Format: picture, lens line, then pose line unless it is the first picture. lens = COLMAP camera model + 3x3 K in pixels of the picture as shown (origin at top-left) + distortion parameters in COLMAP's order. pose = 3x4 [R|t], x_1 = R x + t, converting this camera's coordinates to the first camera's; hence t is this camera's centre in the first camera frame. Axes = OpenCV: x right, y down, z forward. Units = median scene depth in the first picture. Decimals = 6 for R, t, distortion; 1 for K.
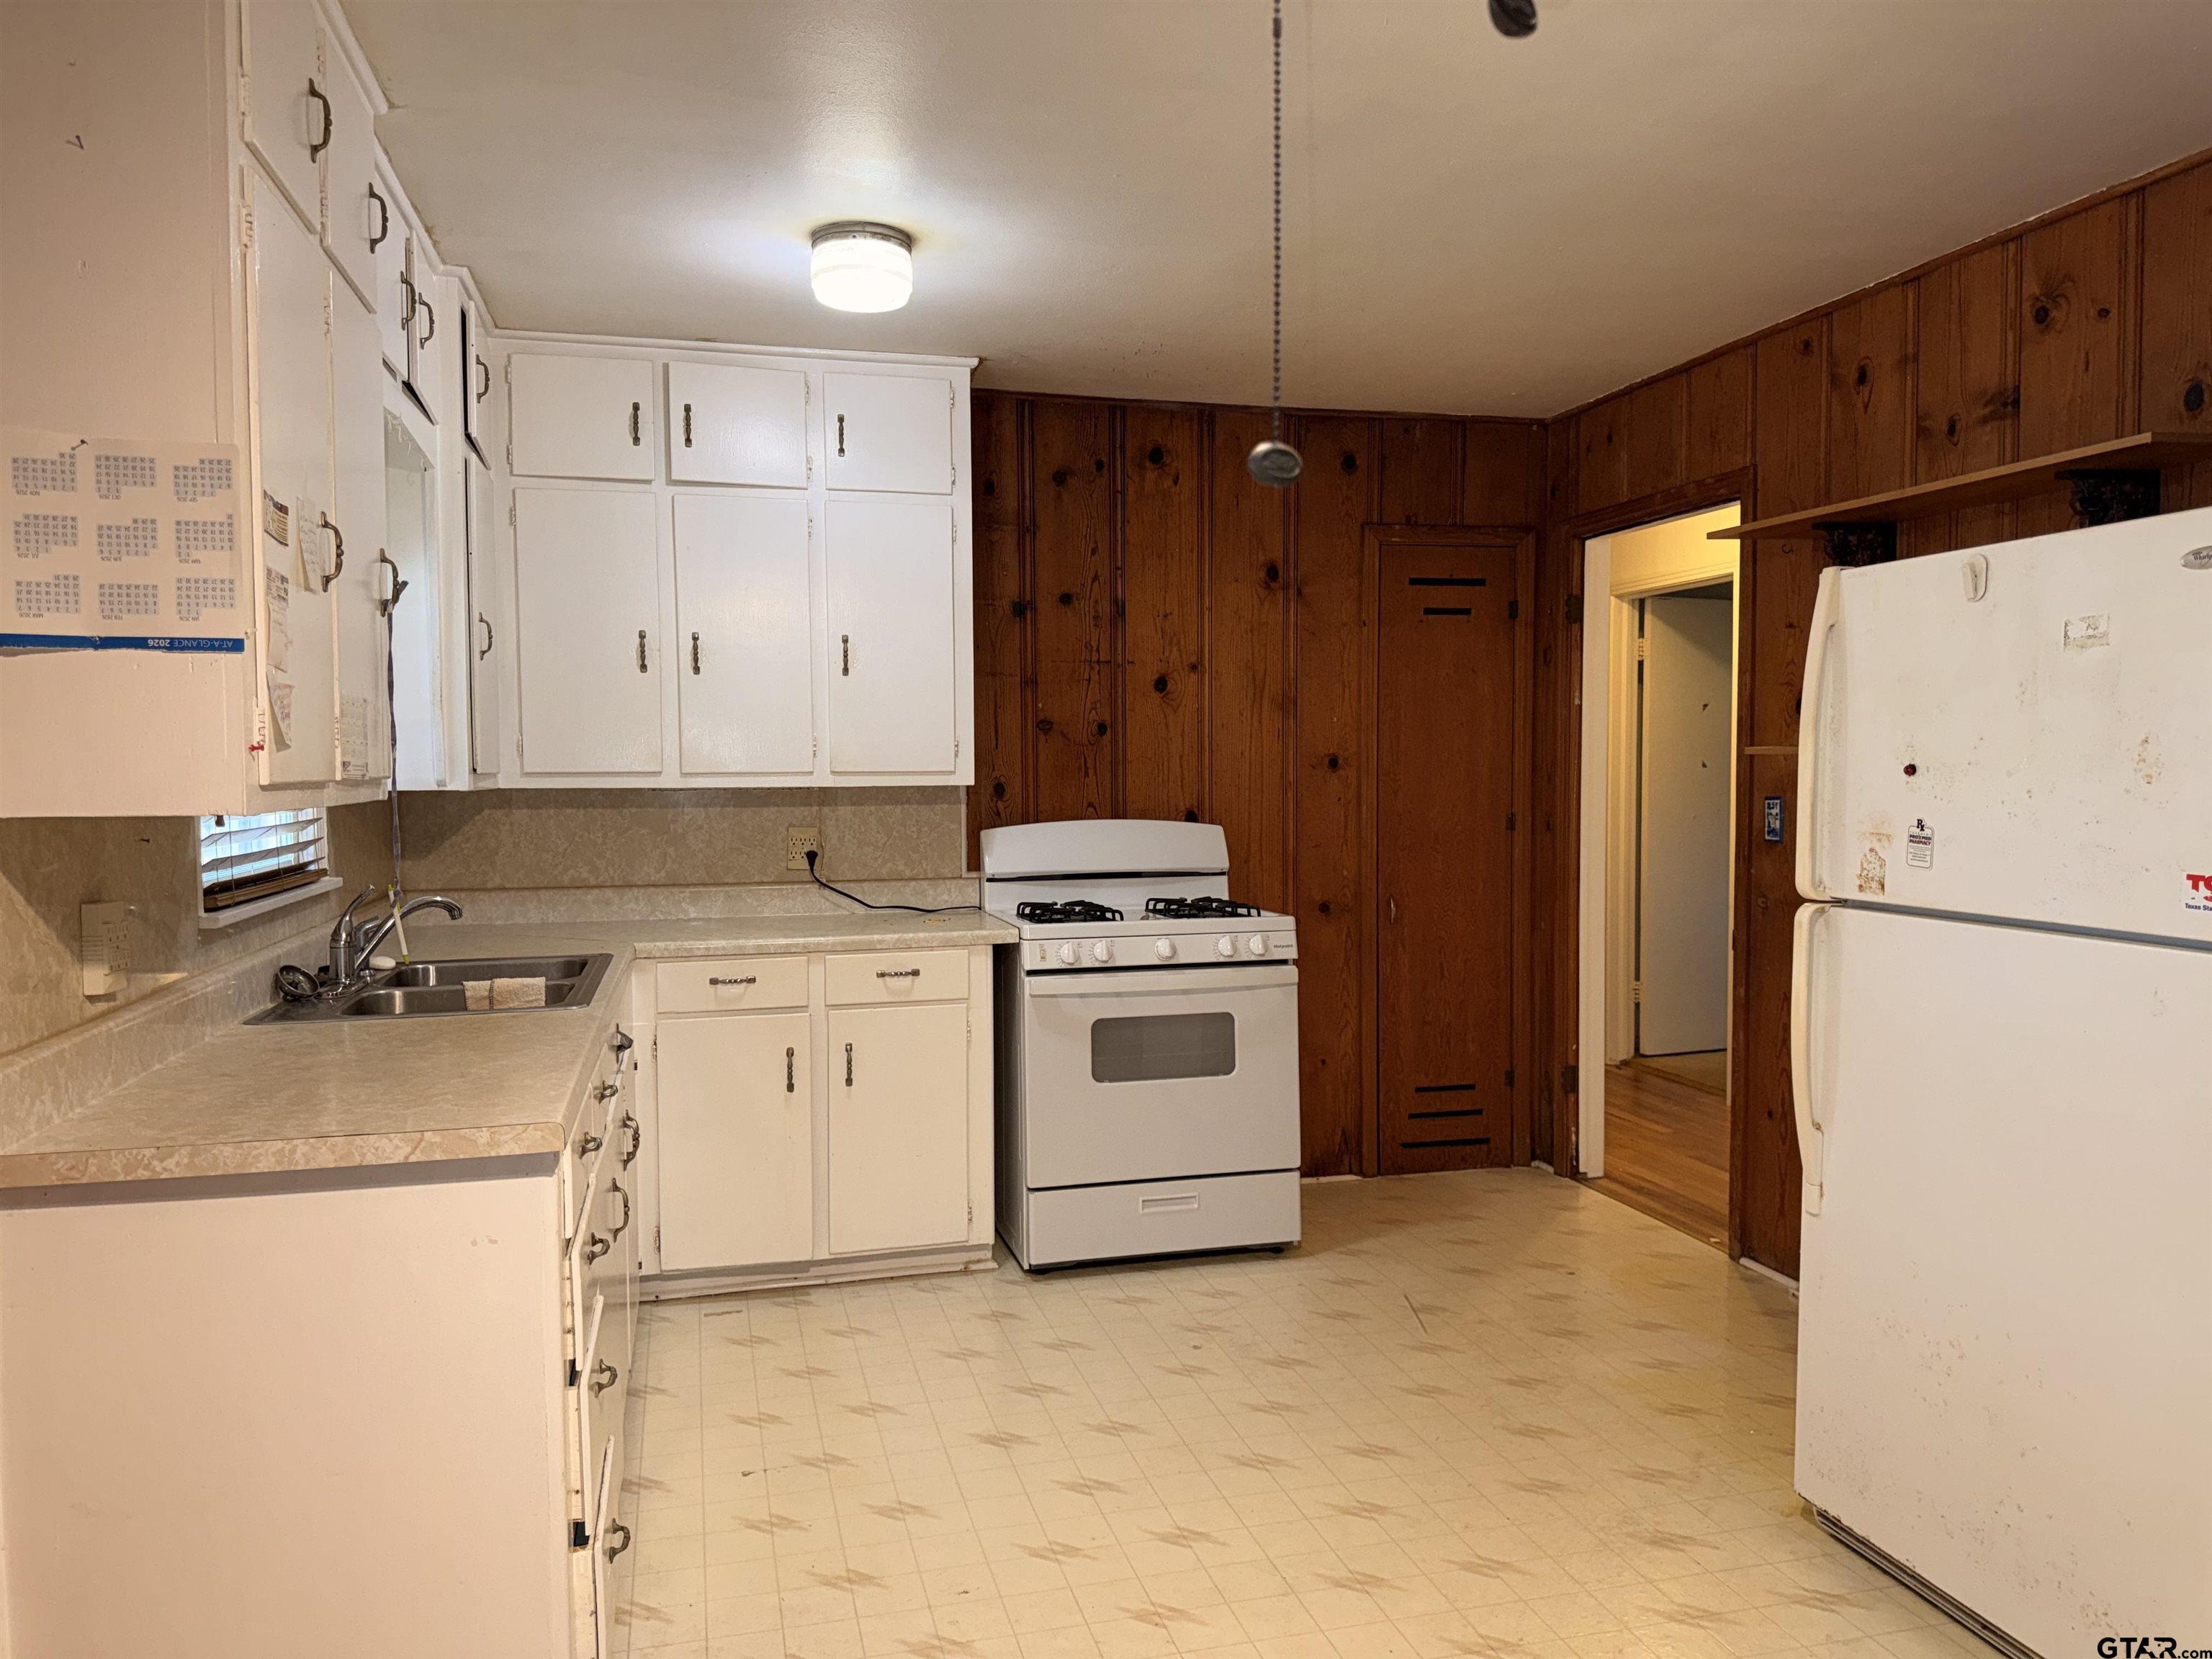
lens RADIAL K [[1559.5, 0, 1108.4], [0, 1559.5, 828.6], [0, 0, 1]] dist [0.112552, -0.151042]
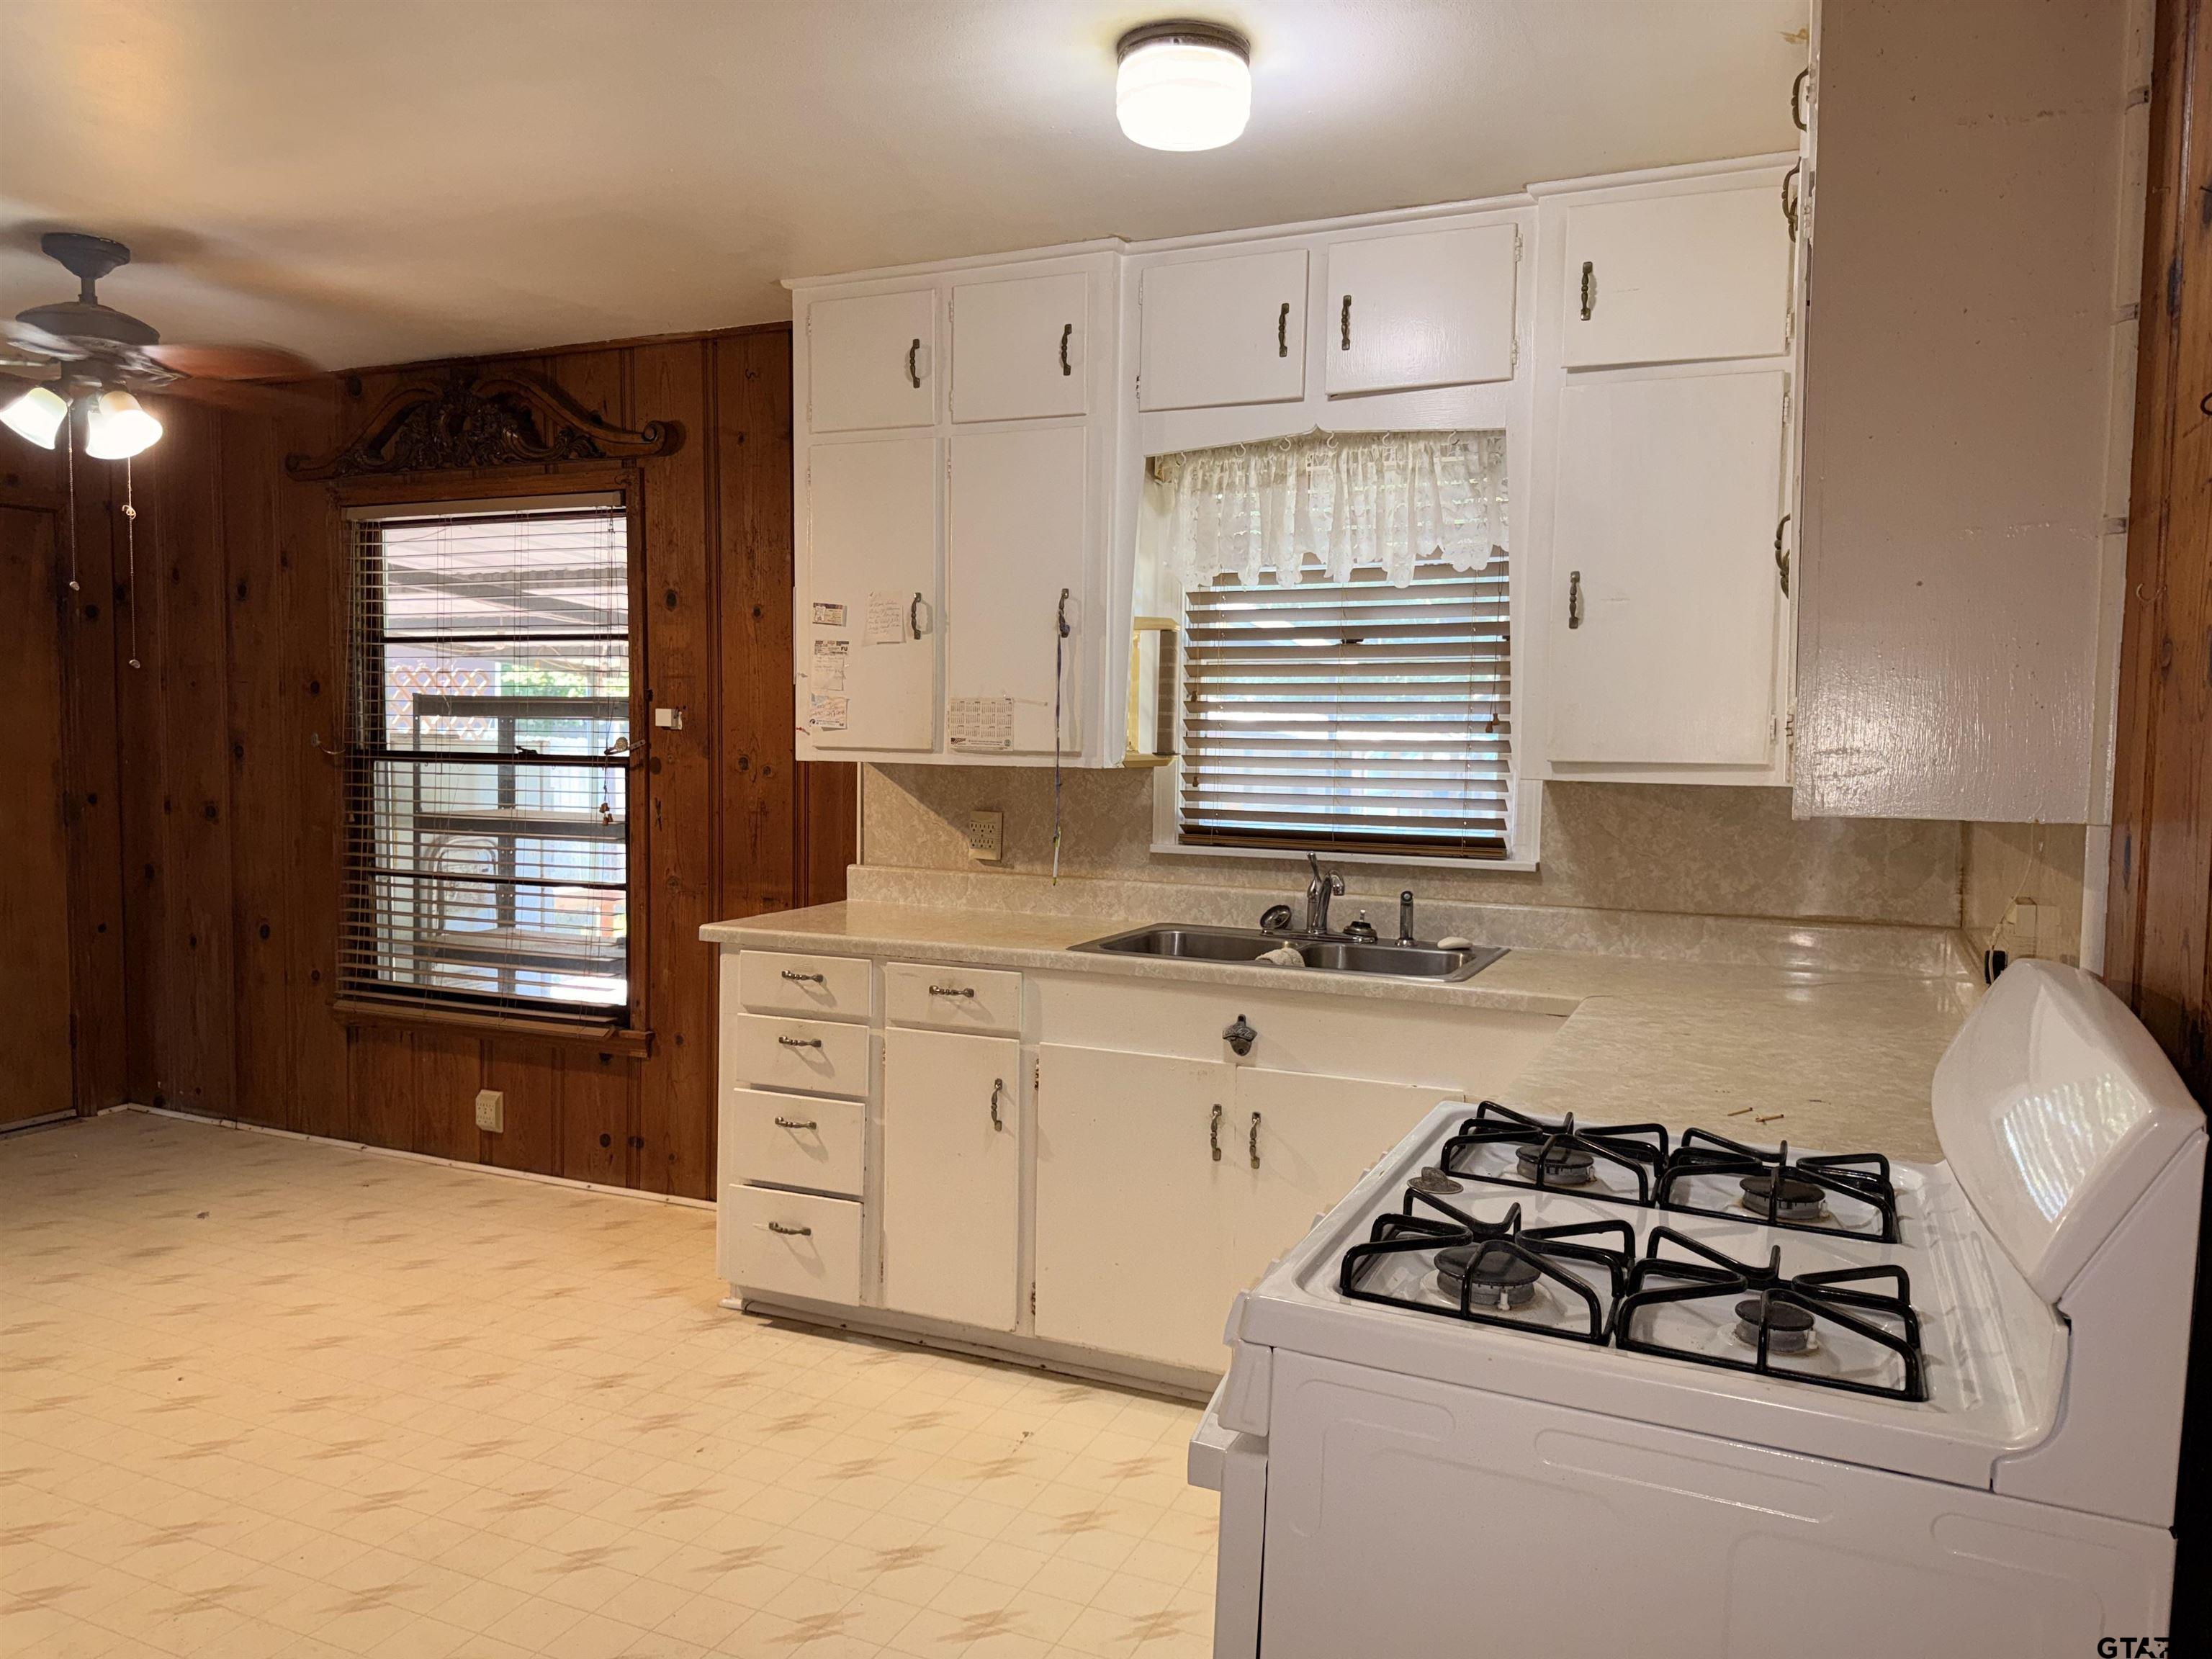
lens RADIAL K [[1559.5, 0, 1108.4], [0, 1559.5, 828.6], [0, 0, 1]] dist [0.112552, -0.151042]
pose [[-0.637350, 0.045269, -0.769244, 0.371135], [-0.042859, 0.994645, 0.094044, -0.060341], [0.769382, 0.092908, -0.631997, 1.208522]]
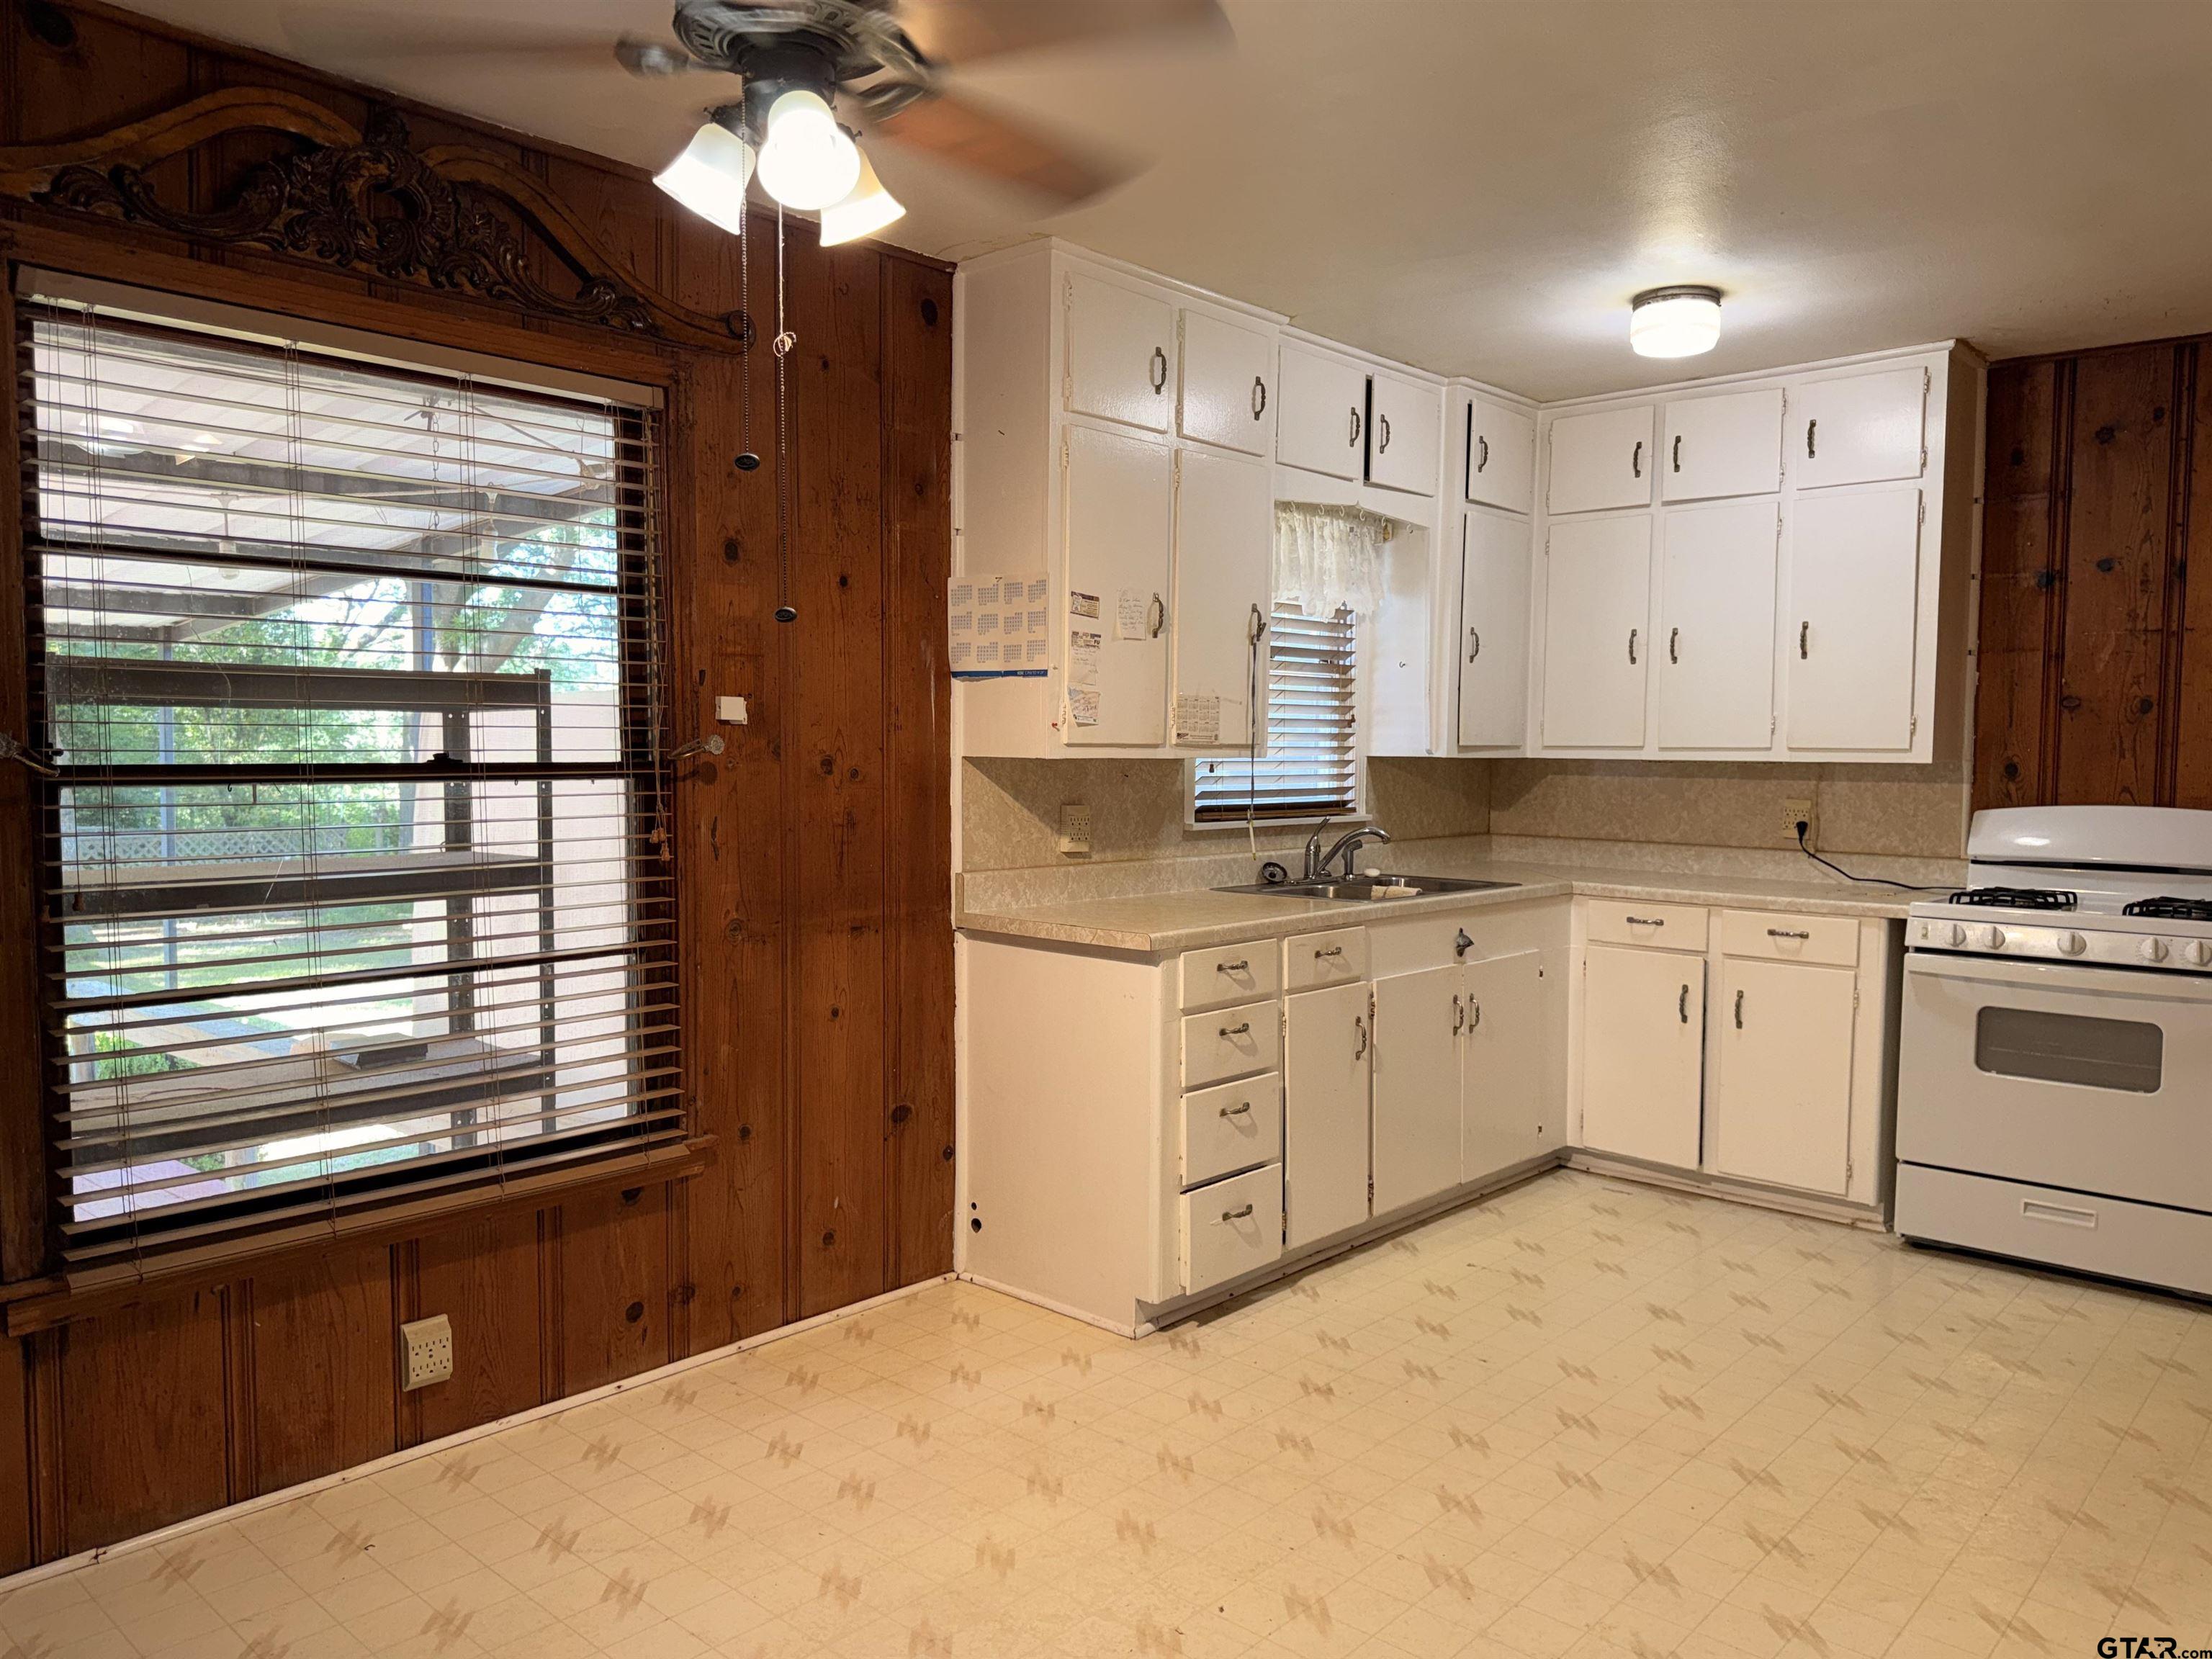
lens RADIAL K [[1547.1, 0, 1089.7], [0, 1547.1, 832.4], [0, 0, 1]] dist [0.091172, -0.131427]
pose [[0.533145, 0.059113, -0.843956, 0.509185], [-0.047452, 0.998075, 0.039931, 0.001859], [0.844692, 0.018758, 0.534923, 0.005848]]
